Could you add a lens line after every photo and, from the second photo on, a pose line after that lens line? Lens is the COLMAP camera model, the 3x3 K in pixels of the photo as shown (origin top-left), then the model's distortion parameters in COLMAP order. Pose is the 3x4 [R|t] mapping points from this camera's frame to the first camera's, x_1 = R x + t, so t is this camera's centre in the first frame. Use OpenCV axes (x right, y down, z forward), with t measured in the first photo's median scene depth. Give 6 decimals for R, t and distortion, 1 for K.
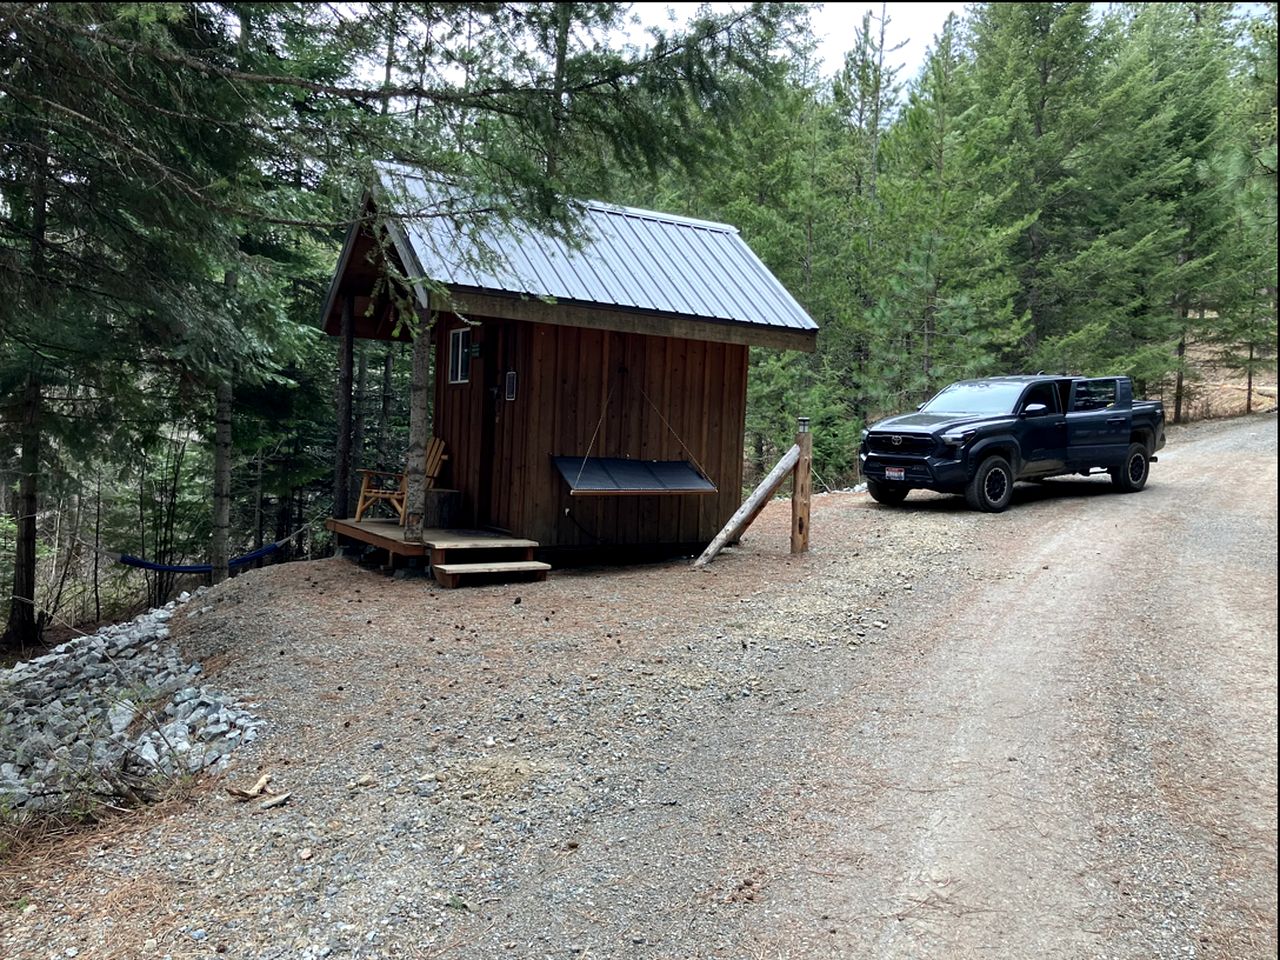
lens RADIAL K [[966.5, 0, 640.0], [0, 966.5, 480.0], [0, 0, 1]] dist [0.208856, -0.351414]
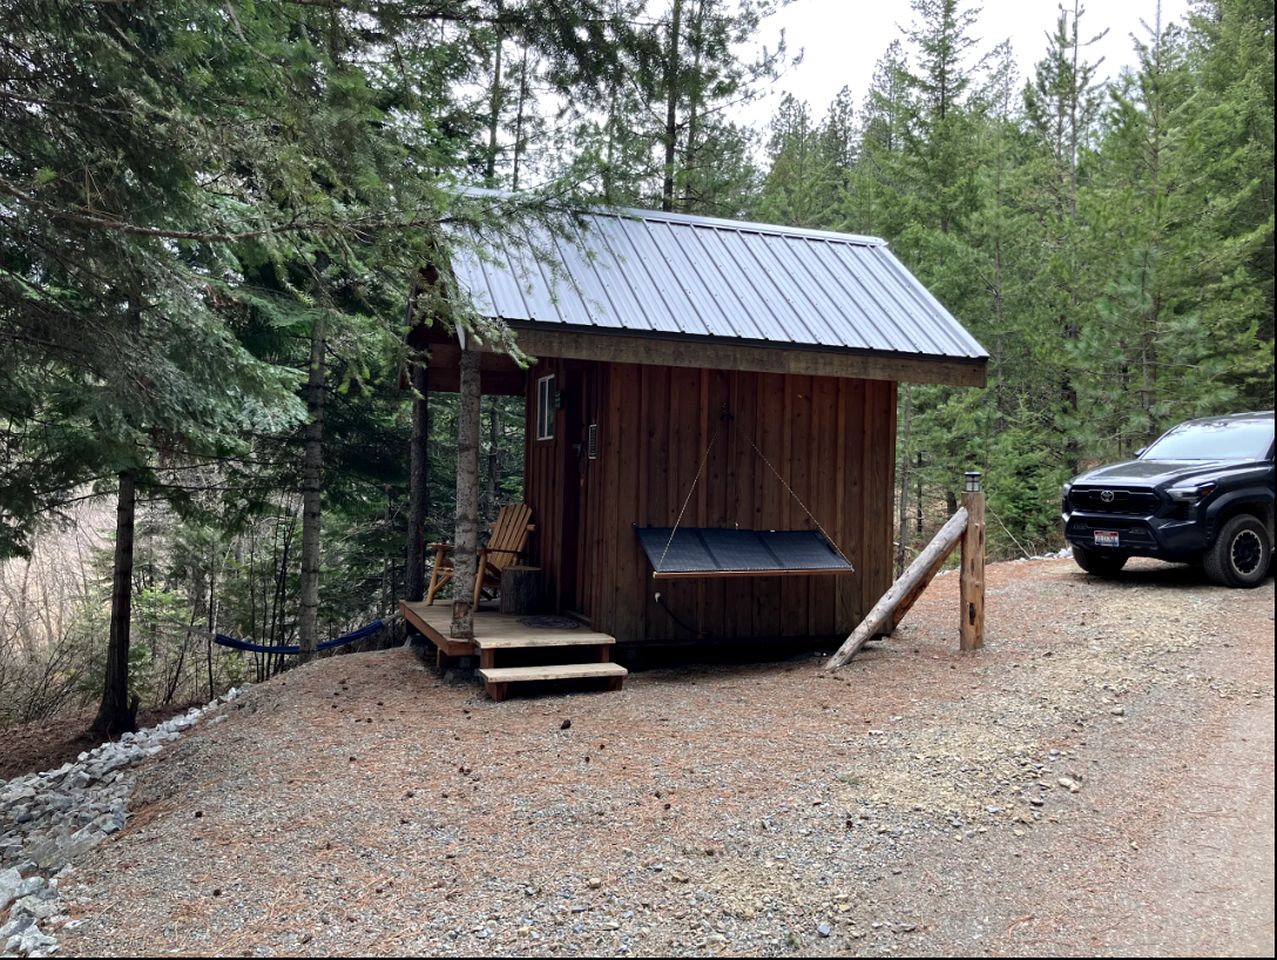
lens RADIAL K [[1007.5, 0, 638.5], [0, 1007.5, 480.0], [0, 0, 1]] dist [-0.004782, 0.064162]
pose [[0.981597, -0.020172, -0.189897, 0.046331], [0.009737, 0.998399, -0.055722, -0.012135], [0.190717, 0.052848, 0.980221, 0.130282]]
